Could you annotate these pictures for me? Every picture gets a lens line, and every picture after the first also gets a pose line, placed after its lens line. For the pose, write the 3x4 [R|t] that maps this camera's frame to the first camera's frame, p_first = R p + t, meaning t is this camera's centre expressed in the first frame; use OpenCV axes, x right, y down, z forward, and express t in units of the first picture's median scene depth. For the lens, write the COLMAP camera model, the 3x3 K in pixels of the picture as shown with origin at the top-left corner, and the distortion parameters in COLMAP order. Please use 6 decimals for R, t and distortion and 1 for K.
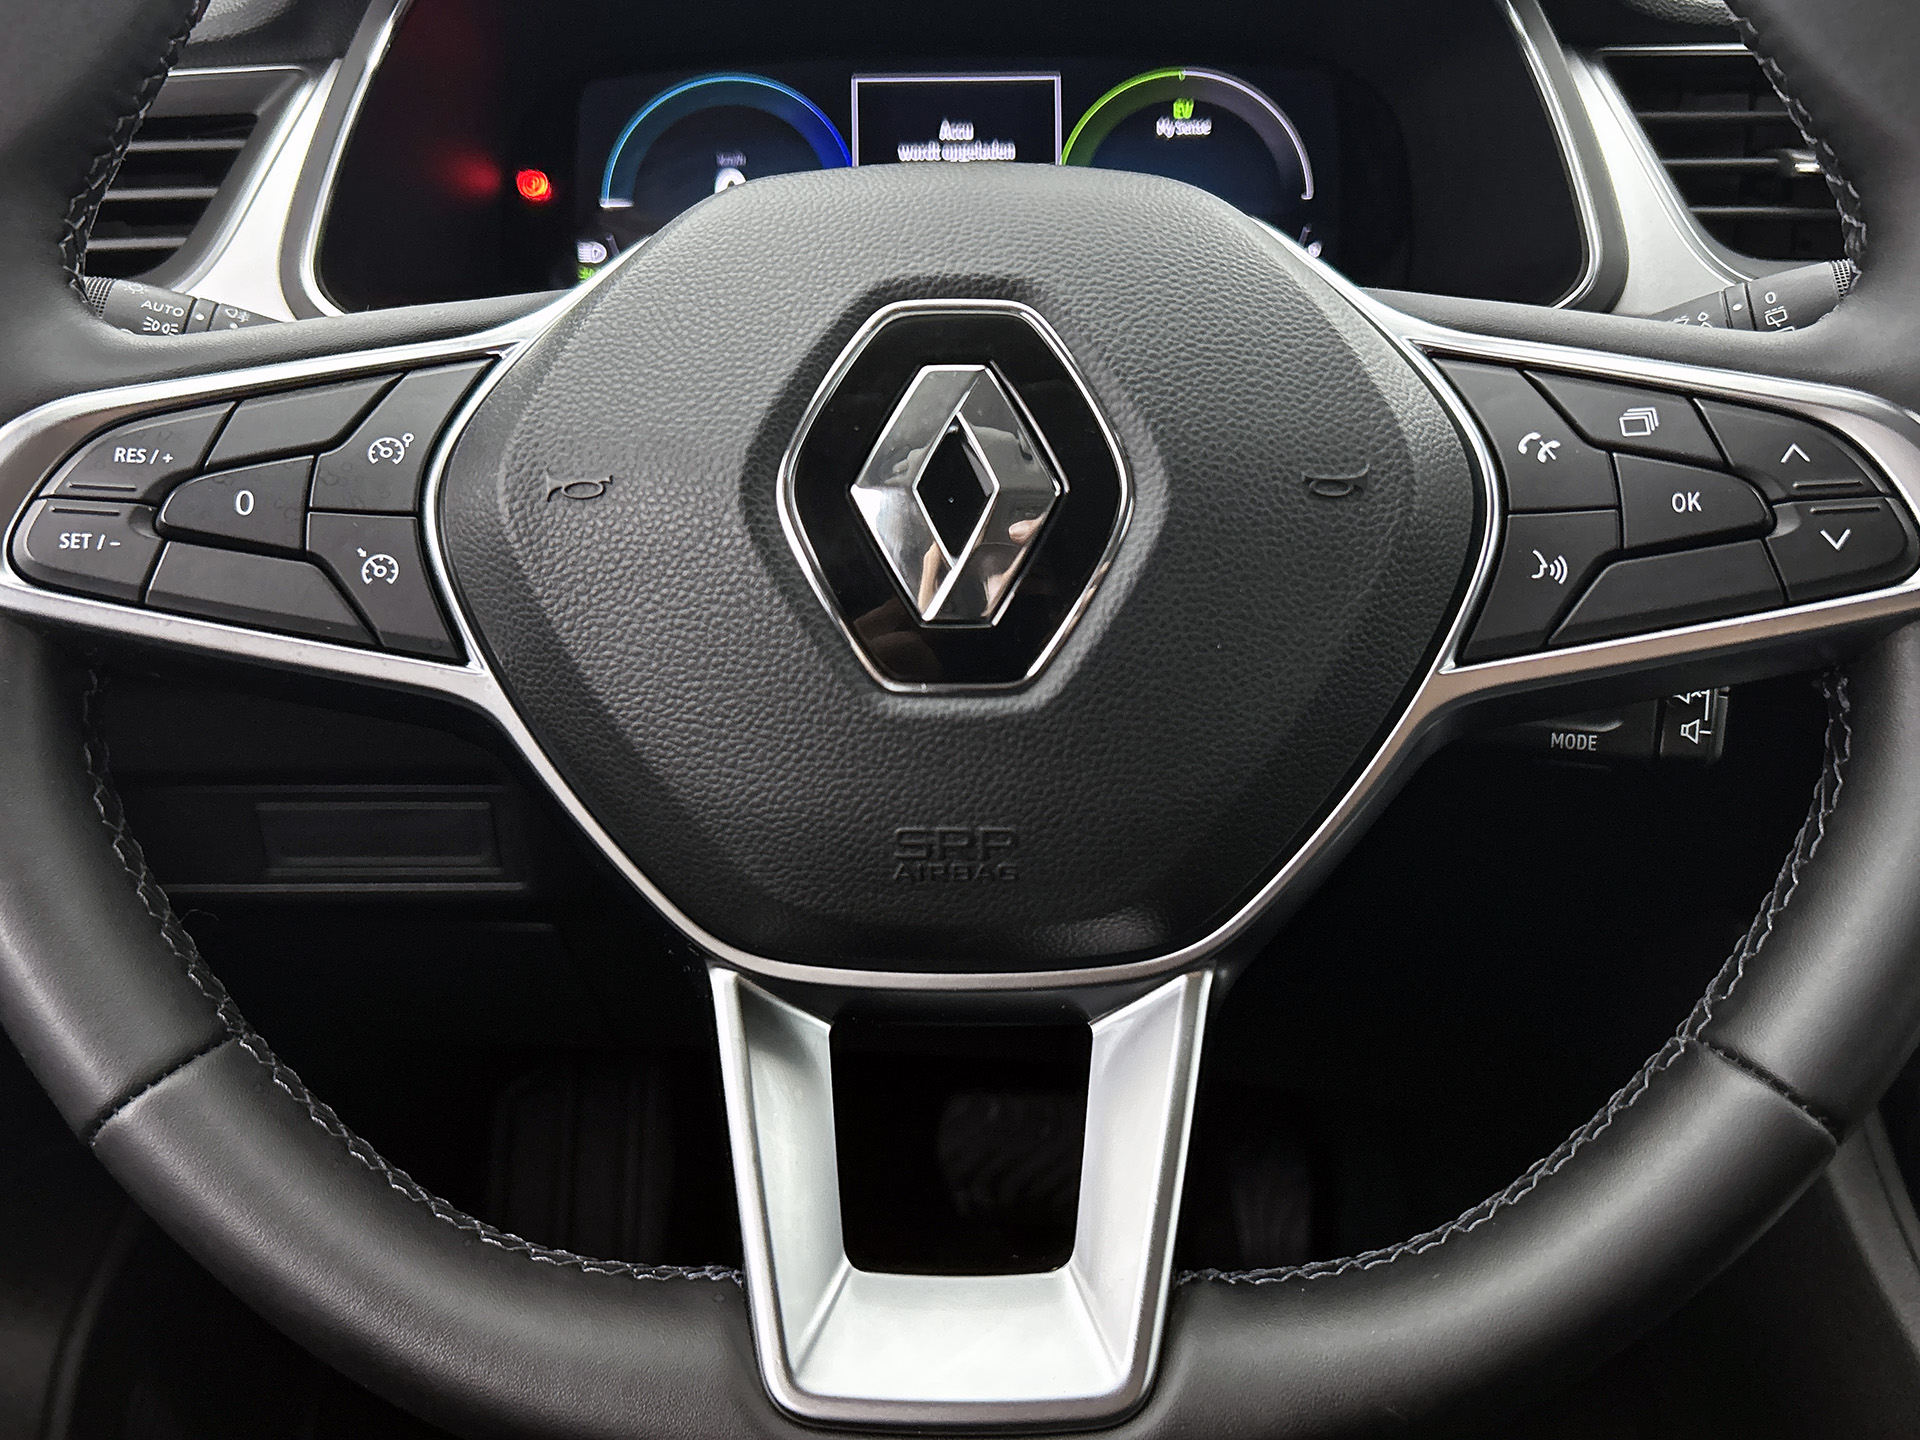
lens RADIAL K [[1616.1, 0, 964.5], [0, 1616.1, 713.0], [0, 0, 1]] dist [-0.000137, -0.009312]
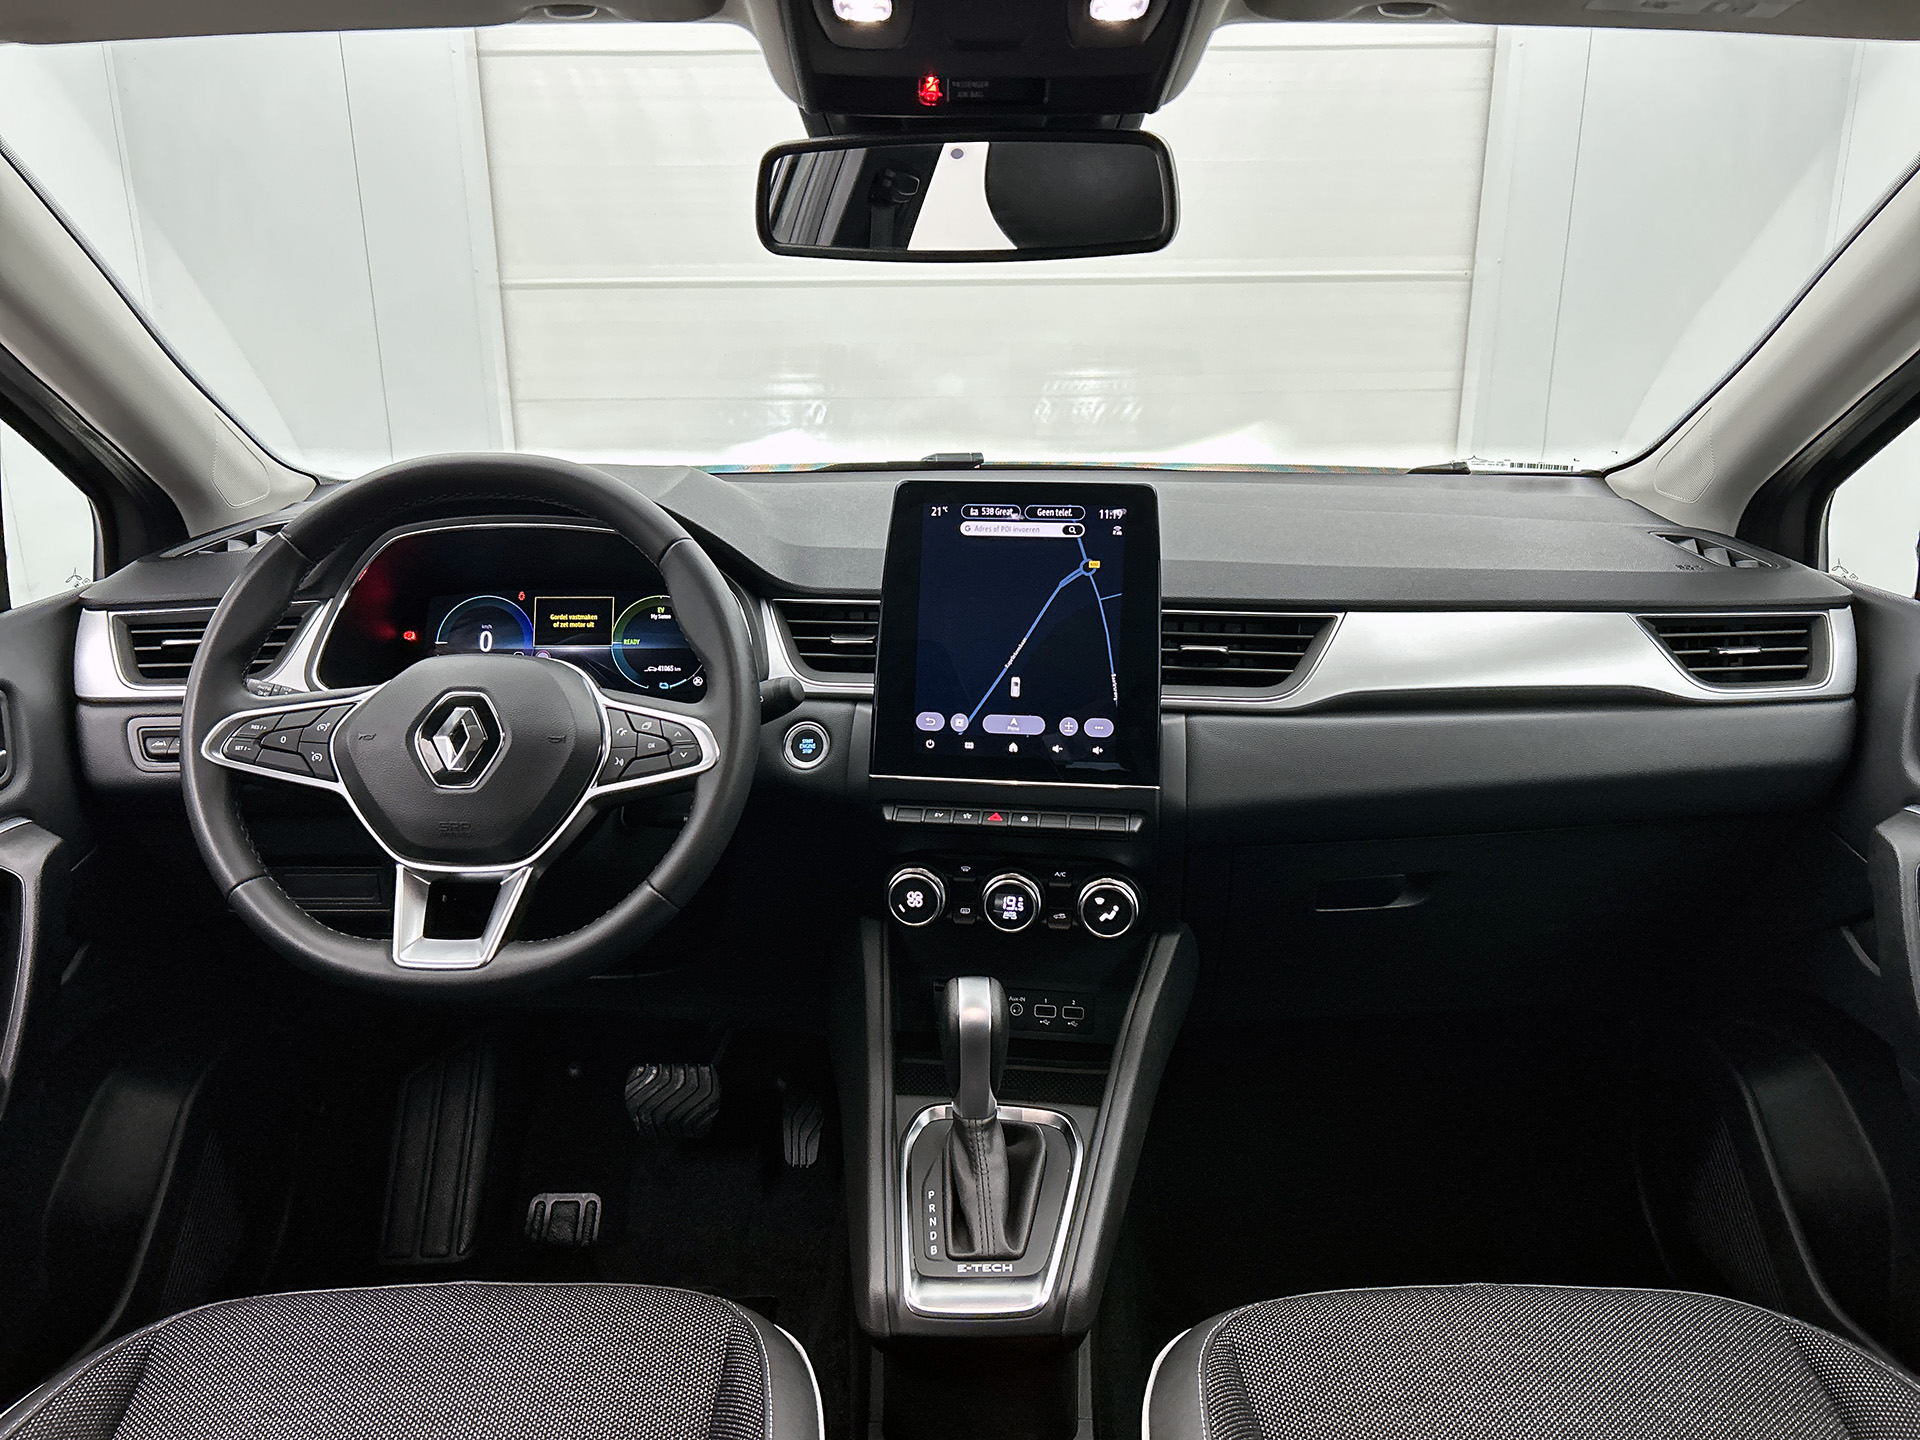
lens RADIAL K [[1416.1, 0, 951.1], [0, 1416.1, 736.5], [0, 0, 1]] dist [0.005727, -0.014660]
pose [[0.999701, 0.016692, 0.017868, 1.086027], [-0.013146, 0.983052, -0.182857, 0.458751], [-0.020617, 0.182567, 0.982977, -2.356846]]
